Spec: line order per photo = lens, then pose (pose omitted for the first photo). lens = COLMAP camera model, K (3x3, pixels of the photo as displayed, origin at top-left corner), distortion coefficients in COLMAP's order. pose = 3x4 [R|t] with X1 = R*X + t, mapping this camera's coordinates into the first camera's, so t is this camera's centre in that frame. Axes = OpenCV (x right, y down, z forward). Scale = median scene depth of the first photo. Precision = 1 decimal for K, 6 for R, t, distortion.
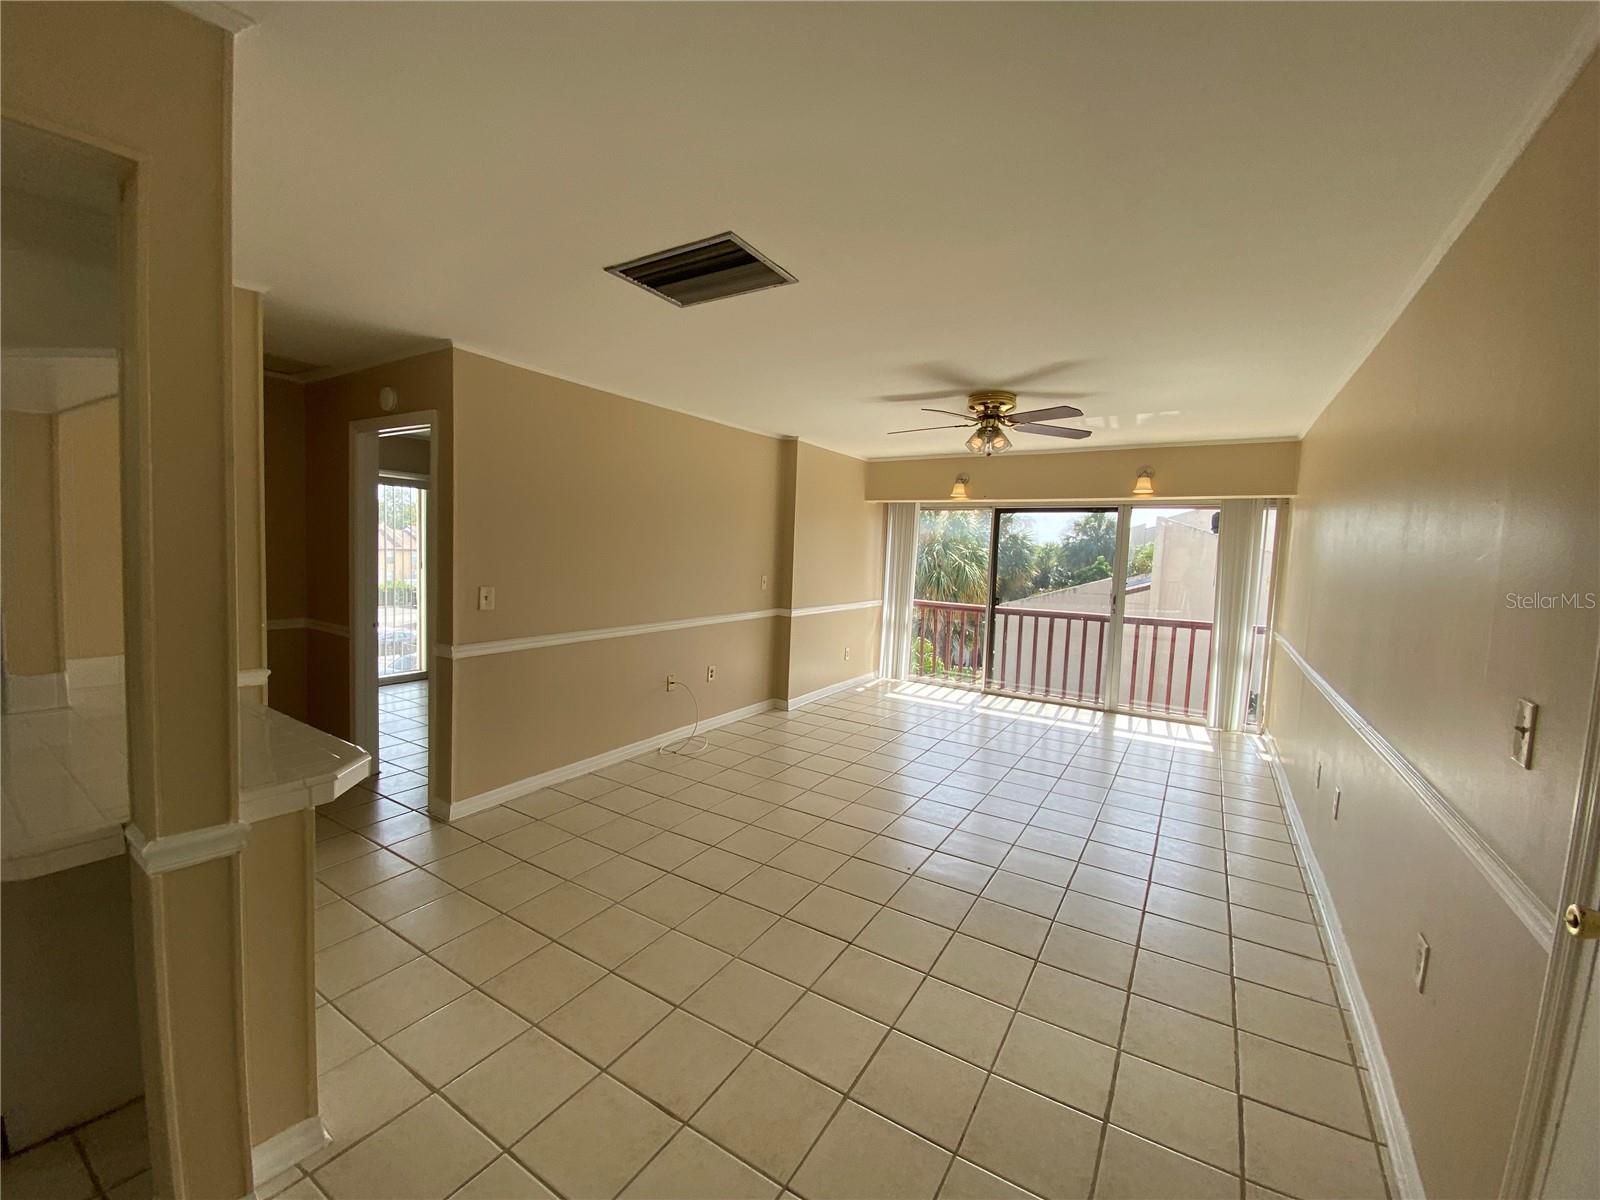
lens RADIAL K [[643.4, 0, 791.5], [0, 643.4, 595.8], [0, 0, 1]] dist [0.007622, -0.012994]
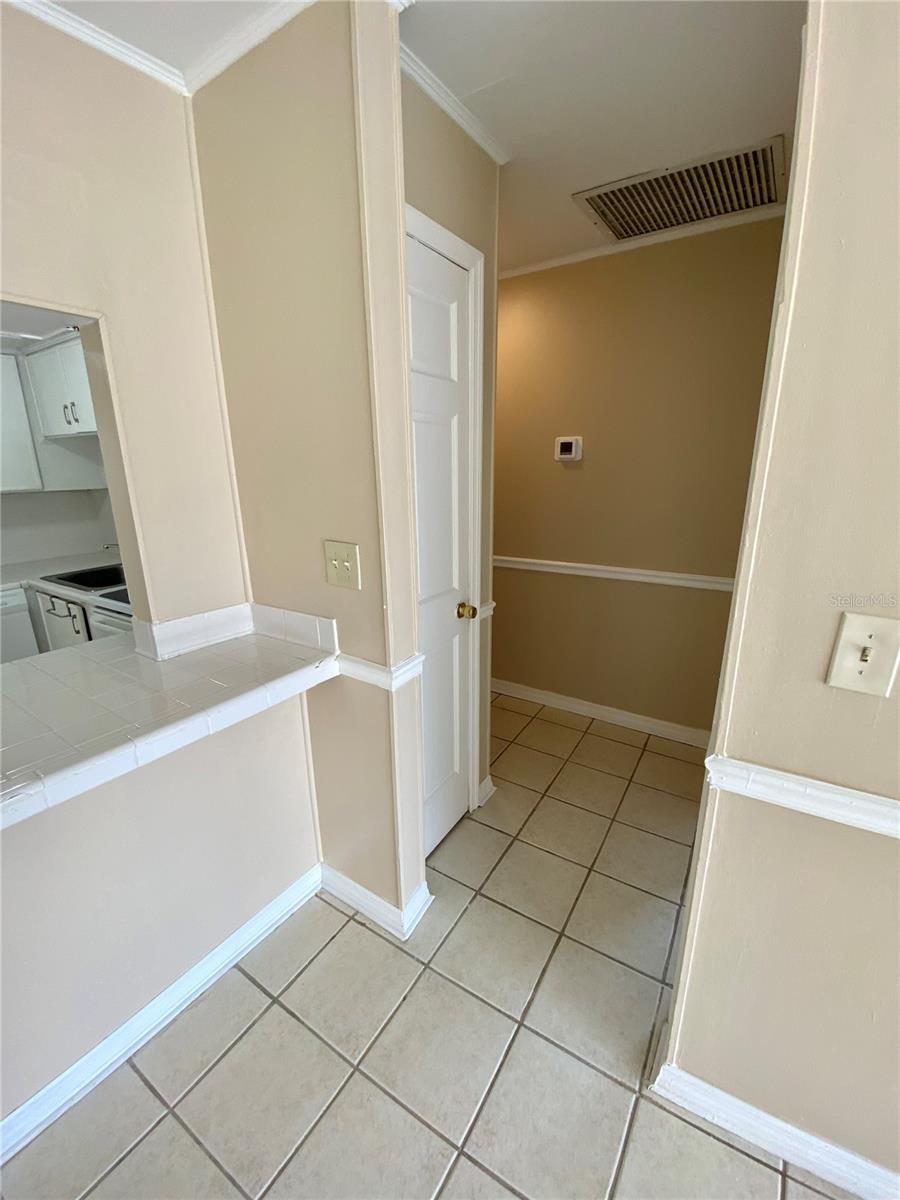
lens RADIAL K [[482.6, 0, 453.8], [0, 482.6, 601.0], [0, 0, 1]] dist [0.007622, -0.012994]
pose [[0.002535, 0.224102, -0.974562, -0.187363], [-0.073055, 0.972003, 0.223324, -0.041318], [0.997325, 0.070631, 0.018836, 0.581639]]
